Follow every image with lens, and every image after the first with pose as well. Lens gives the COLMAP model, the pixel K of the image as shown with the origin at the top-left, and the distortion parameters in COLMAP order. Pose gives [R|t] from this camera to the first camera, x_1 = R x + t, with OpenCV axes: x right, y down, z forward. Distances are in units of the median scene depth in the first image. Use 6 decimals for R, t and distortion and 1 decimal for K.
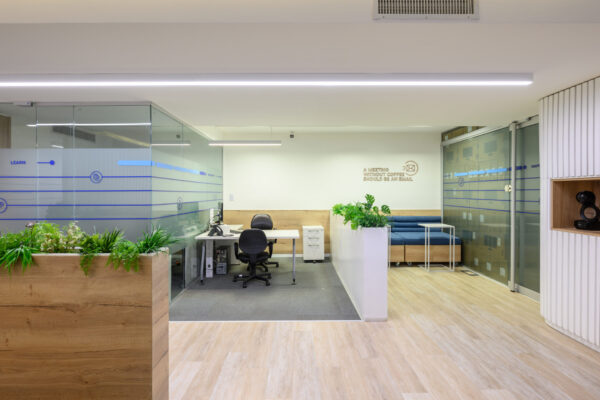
lens RADIAL K [[282.2, 0, 300.3], [0, 282.2, 192.9], [0, 0, 1]] dist [-0.000457, 0.000076]
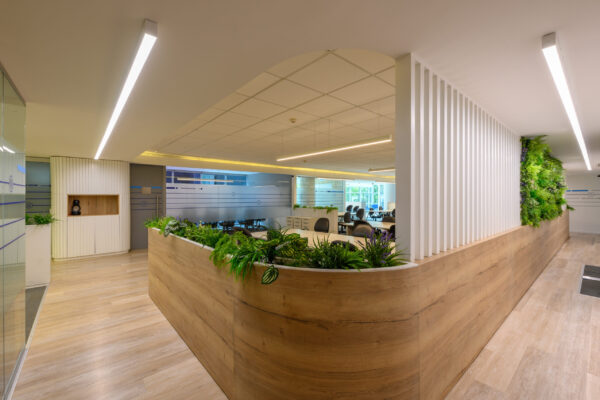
lens RADIAL K [[252.9, 0, 296.8], [0, 252.9, 197.7], [0, 0, 1]] dist [-0.000953, -0.000163]
pose [[-0.652484, -0.000304, 0.757802, -1.317356], [0.003815, 0.999986, 0.003687, -0.016174], [-0.757793, 0.005297, -0.652474, 0.677556]]
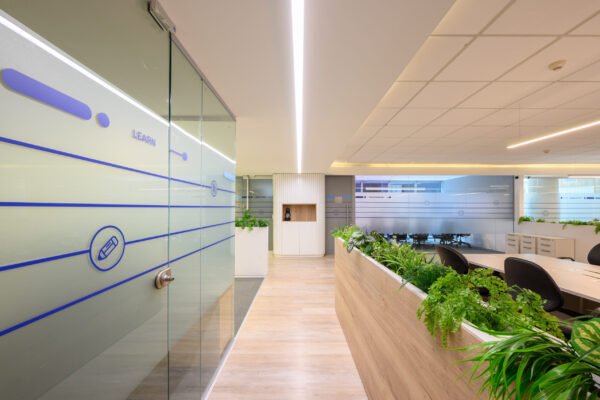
lens RADIAL K [[239.6, 0, 300.0], [0, 239.6, 205.9], [0, 0, 1]] dist [0.000942, 0.000267]
pose [[0.001725, 0.009672, 0.999952, -1.064110], [0.001973, 0.999951, -0.009676, -0.002246], [-0.999997, 0.001990, 0.001706, 0.599727]]
